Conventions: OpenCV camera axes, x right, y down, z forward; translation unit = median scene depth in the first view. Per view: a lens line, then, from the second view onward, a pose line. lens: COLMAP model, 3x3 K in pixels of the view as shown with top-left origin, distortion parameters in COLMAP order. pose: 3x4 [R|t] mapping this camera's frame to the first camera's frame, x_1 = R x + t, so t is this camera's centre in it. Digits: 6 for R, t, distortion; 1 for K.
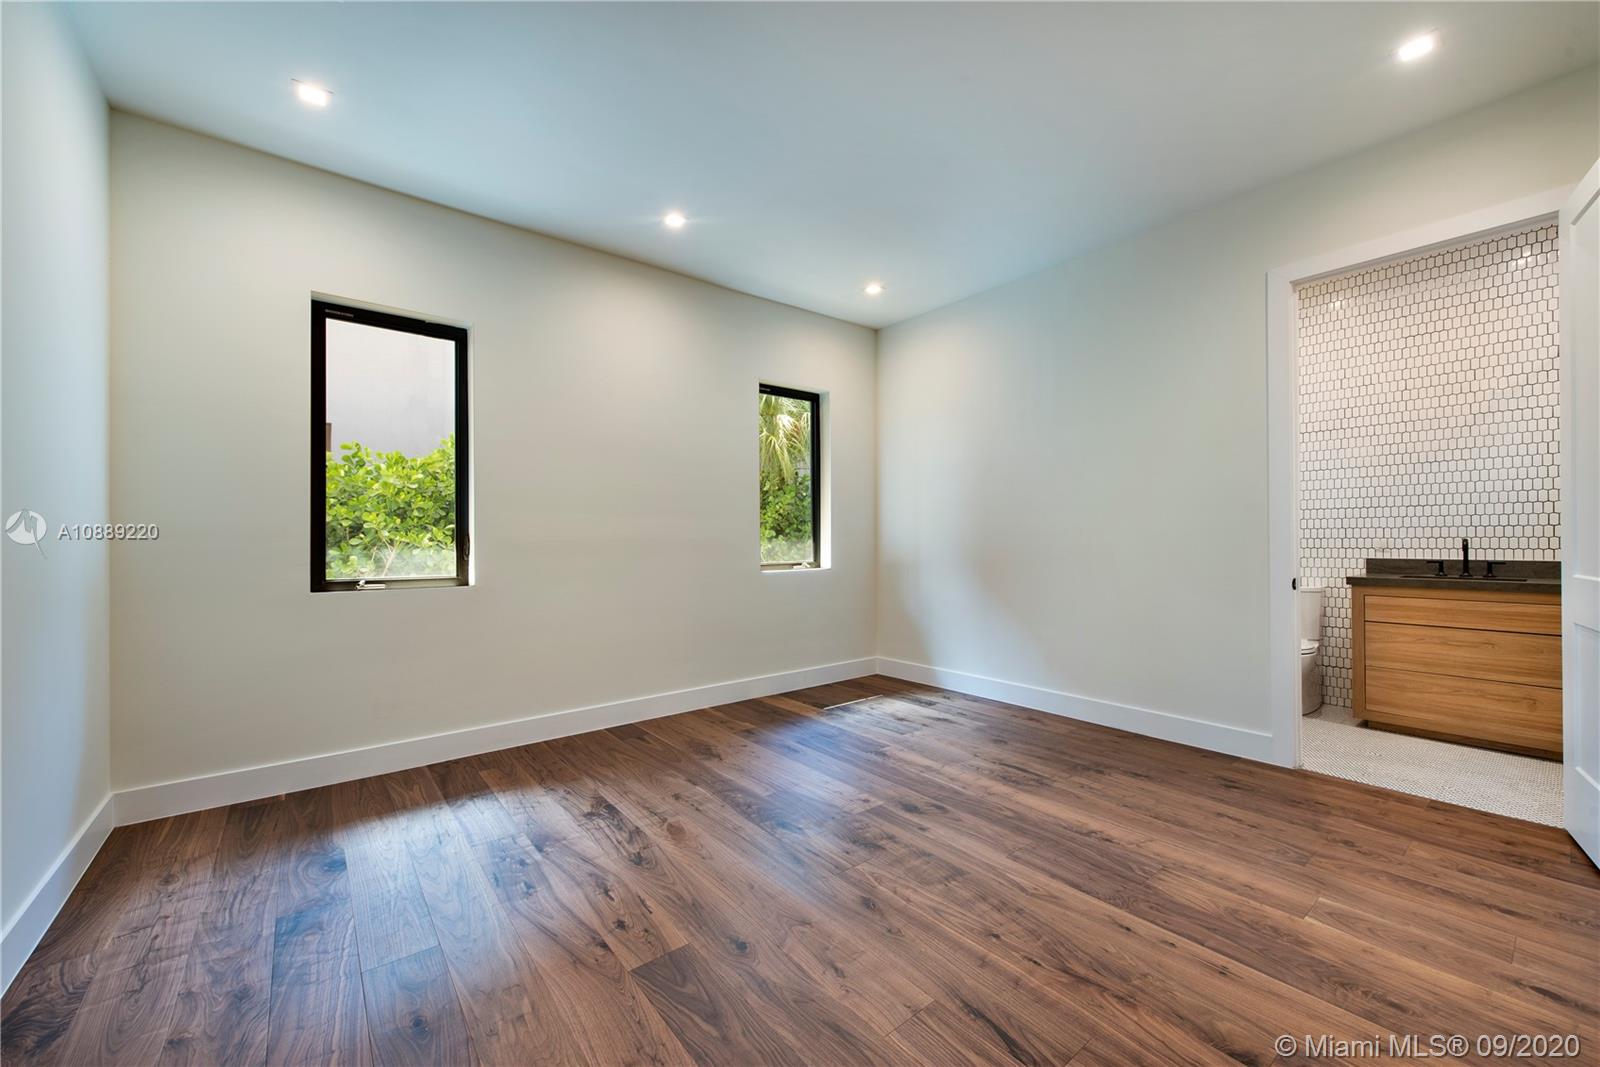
lens RADIAL K [[631.3, 0, 794.8], [0, 631.3, 535.5], [0, 0, 1]] dist [0.015093, -0.000110]
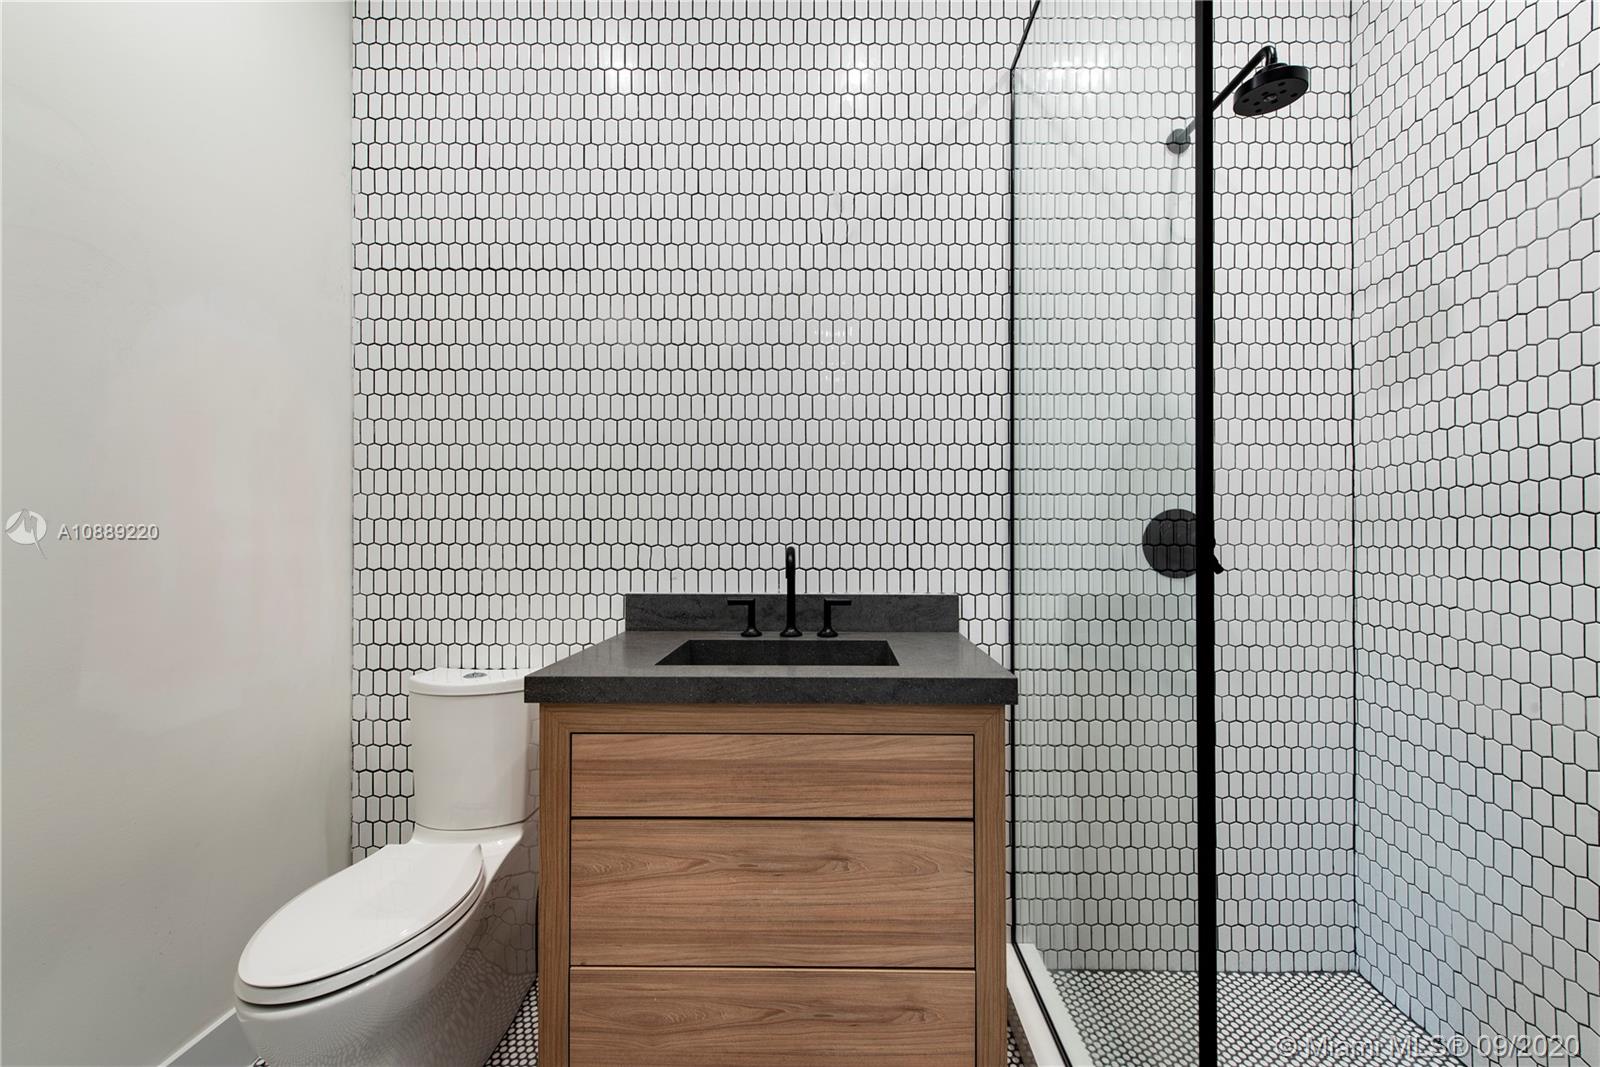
lens RADIAL K [[631.3, 0, 794.8], [0, 631.3, 535.5], [0, 0, 1]] dist [0.015093, -0.000110]
pose [[0.677474, 0.007896, 0.735504, 0.732015], [-0.007813, 0.999963, -0.003538, -0.001502], [-0.735505, -0.003350, 0.677511, 0.707978]]
